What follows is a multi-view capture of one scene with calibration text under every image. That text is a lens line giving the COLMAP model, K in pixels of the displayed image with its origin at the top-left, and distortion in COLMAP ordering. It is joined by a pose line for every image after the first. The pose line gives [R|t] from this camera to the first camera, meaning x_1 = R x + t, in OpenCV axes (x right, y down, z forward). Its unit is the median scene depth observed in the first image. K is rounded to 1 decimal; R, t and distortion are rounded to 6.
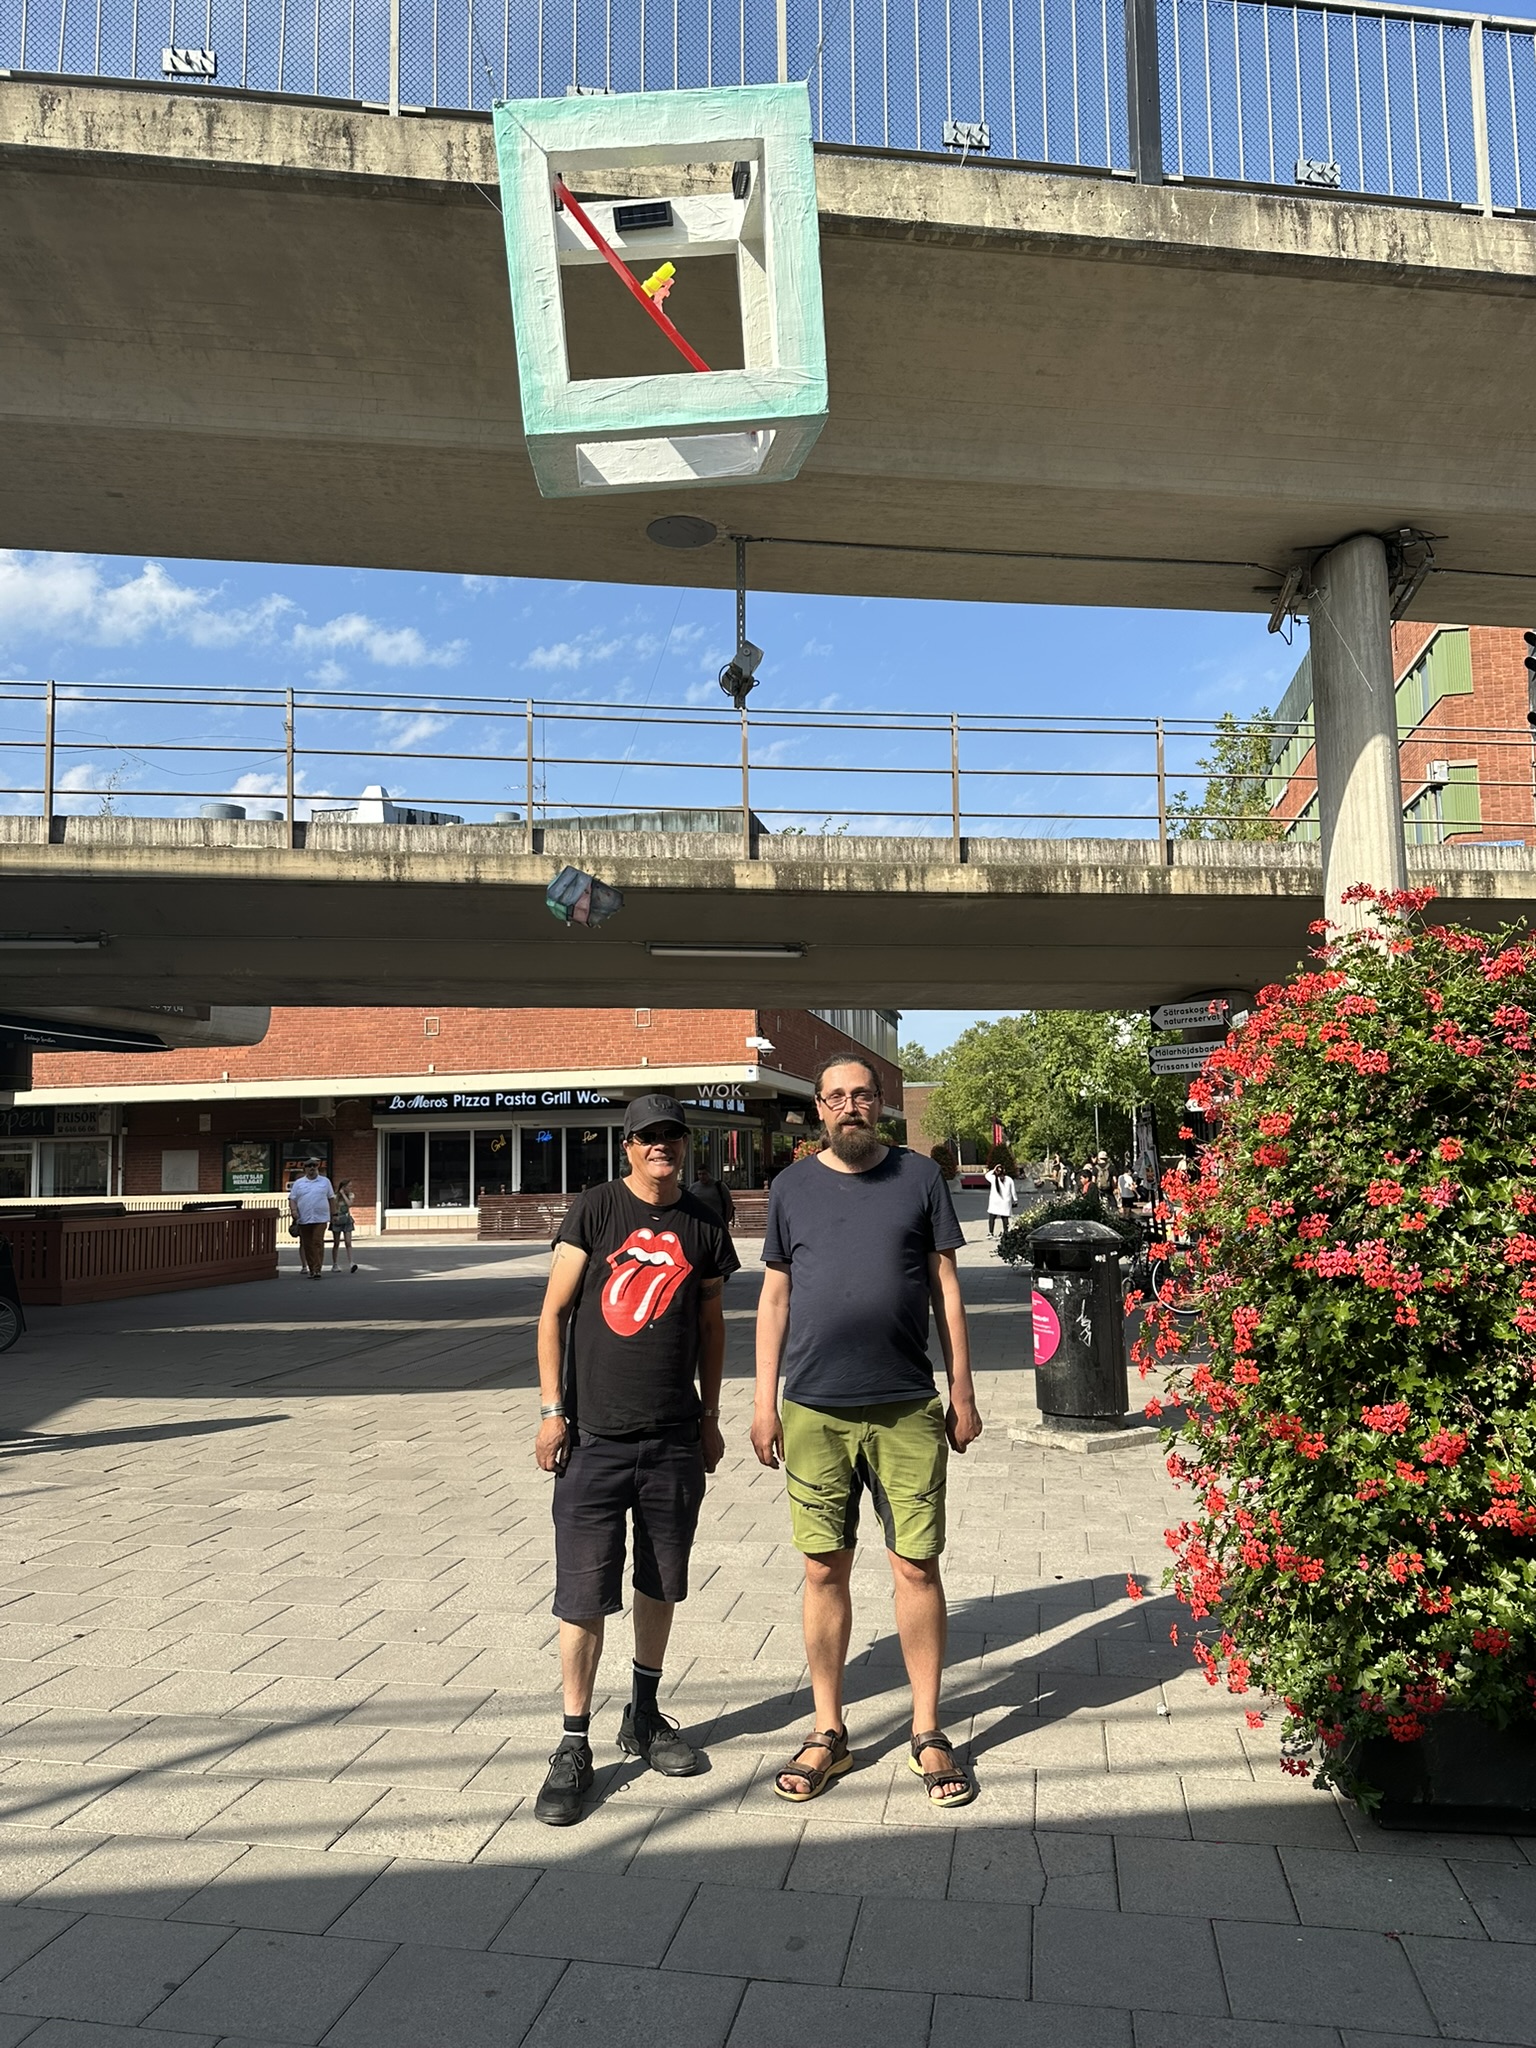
lens RADIAL K [[1464.3, 0, 769.4], [0, 1464.3, 1026.1], [0, 0, 1]] dist [-0.001772, -0.003191]
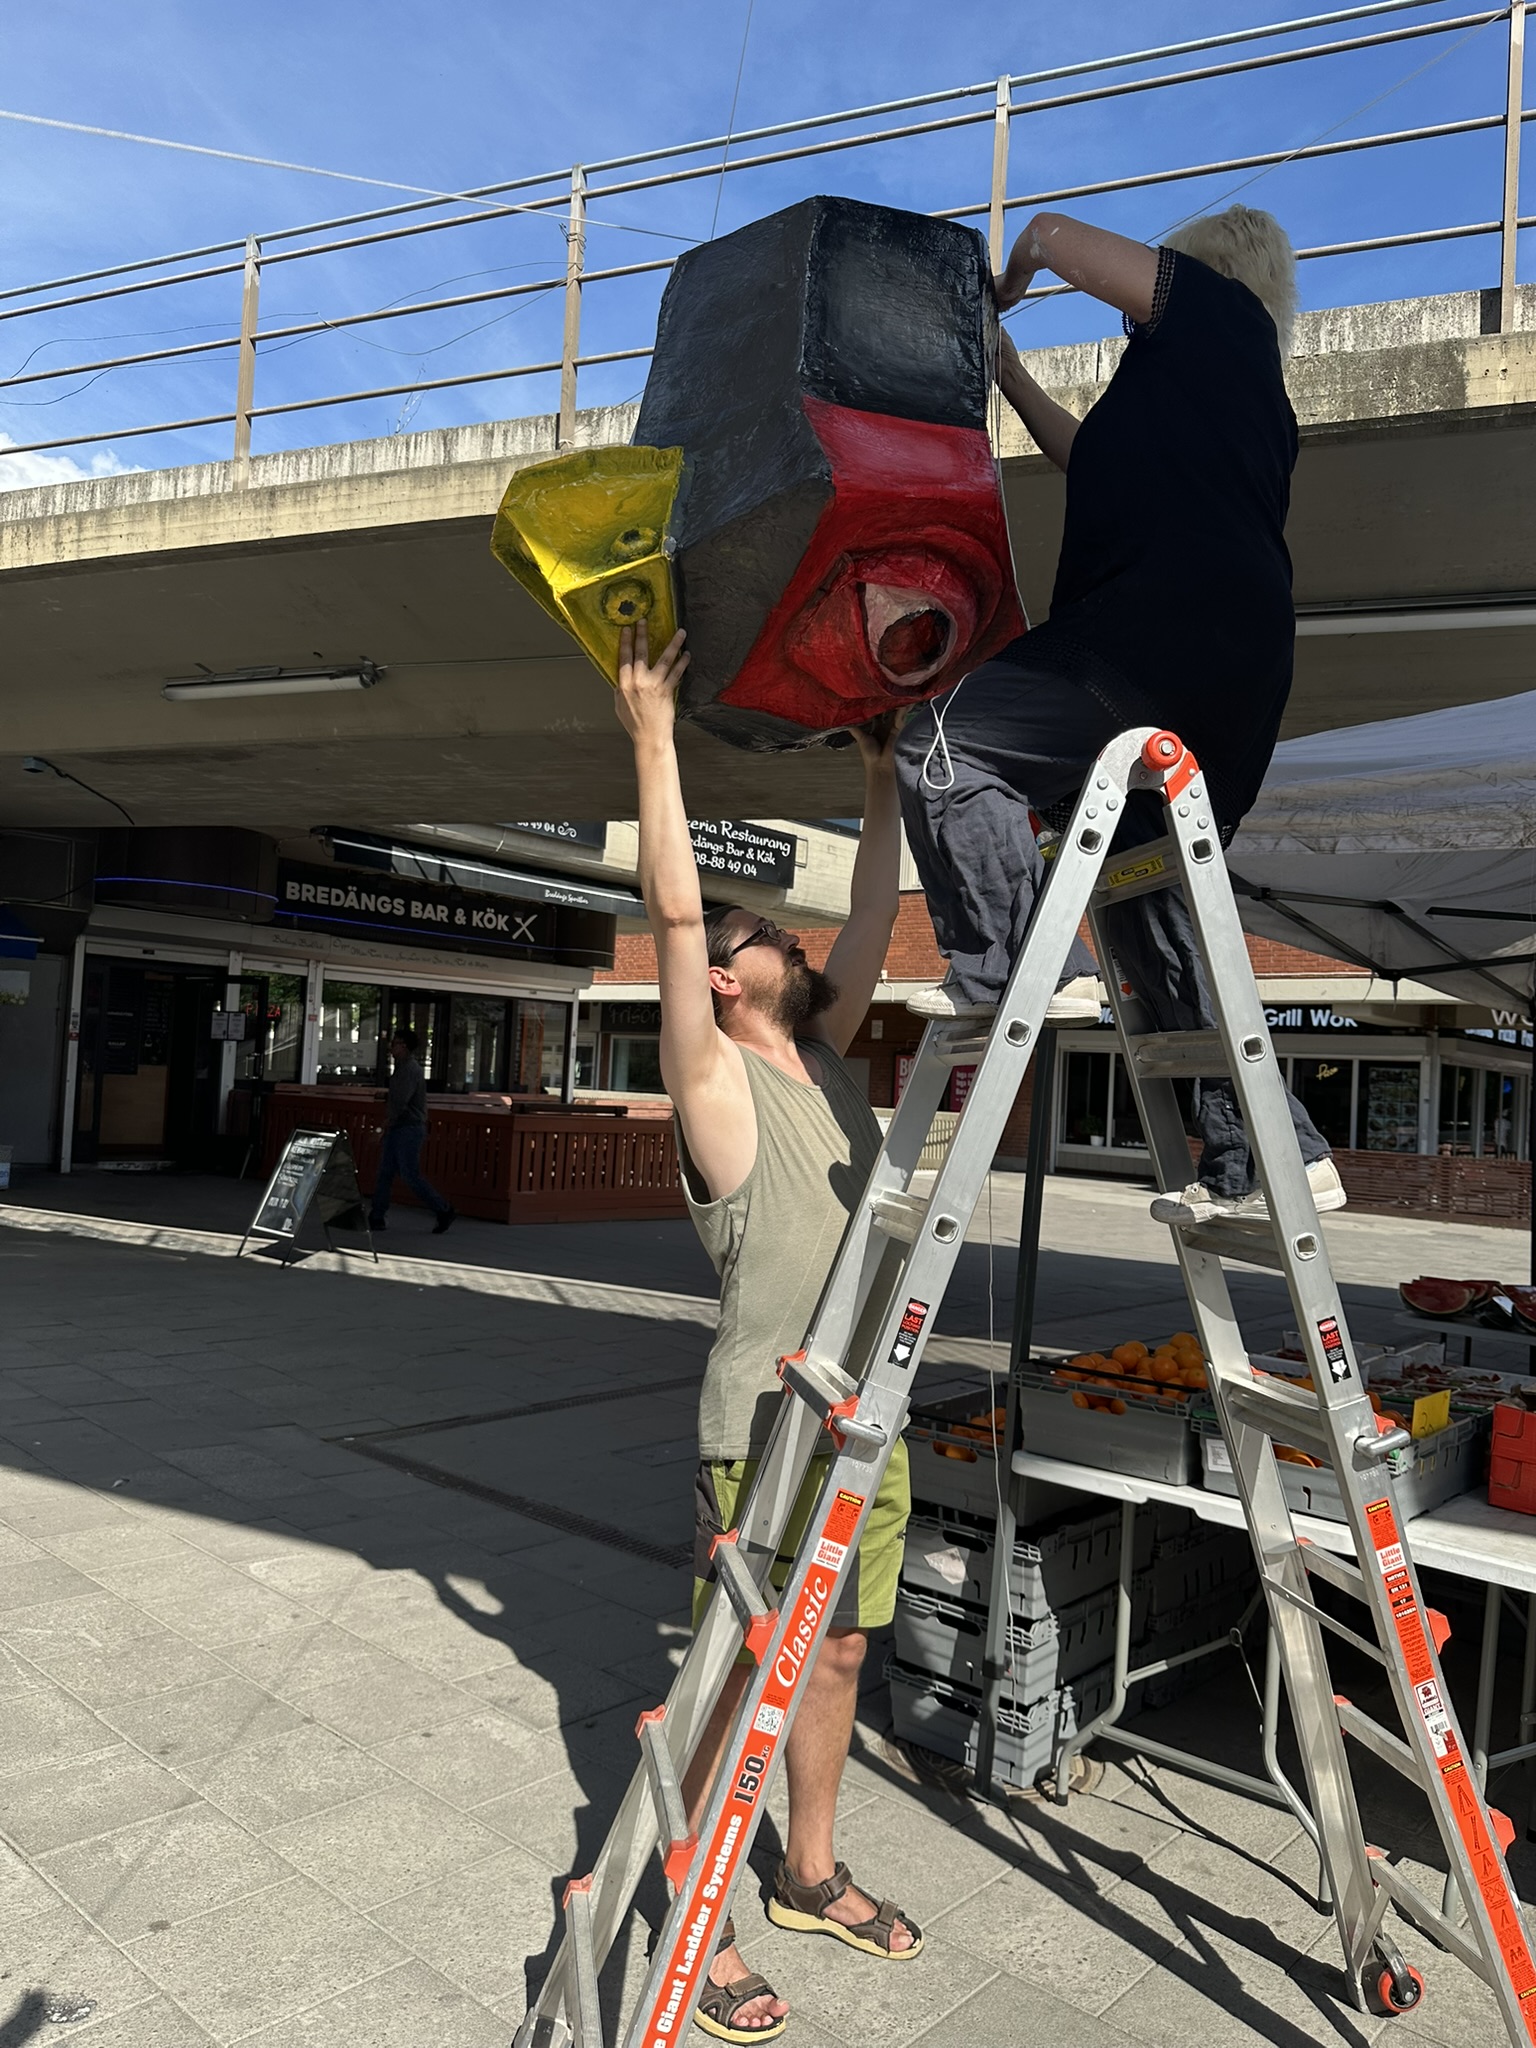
lens RADIAL K [[1464.3, 0, 777.2], [0, 1464.3, 1027.8], [0, 0, 1]] dist [-0.001772, -0.003191]
pose [[0.863563, 0.048486, -0.501905, 0.017511], [-0.026395, 0.998348, 0.051030, 0.045063], [0.503550, -0.030820, 0.863416, 0.429509]]
